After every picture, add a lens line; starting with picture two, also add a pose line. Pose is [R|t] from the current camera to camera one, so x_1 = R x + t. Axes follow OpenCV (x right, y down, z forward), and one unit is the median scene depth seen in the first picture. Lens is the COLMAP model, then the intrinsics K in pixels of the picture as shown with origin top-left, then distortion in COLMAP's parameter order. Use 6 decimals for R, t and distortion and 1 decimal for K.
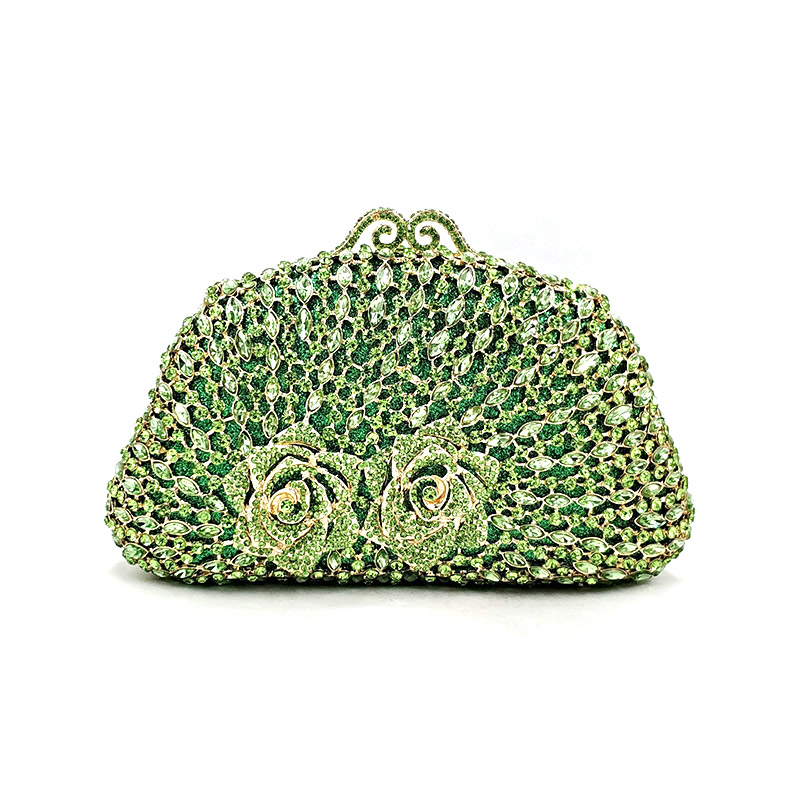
lens RADIAL K [[1180.6, 0, 396.4], [0, 1180.6, 400.2], [0, 0, 1]] dist [-0.051684, 0.000000]
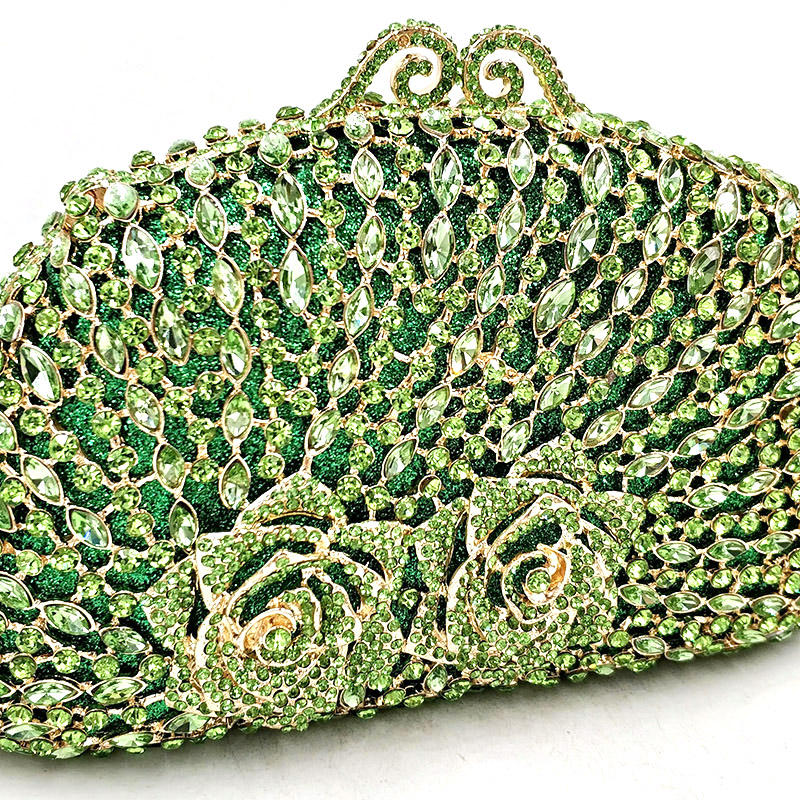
lens RADIAL K [[1048.2, 0, 410.6], [0, 1048.2, 364.7], [0, 0, 1]] dist [0.014462, 0.000000]
pose [[0.969719, -0.068127, 0.234531, -0.134382], [0.018644, 0.978154, 0.207045, -0.117849], [-0.243512, -0.196403, 0.949804, 0.570562]]
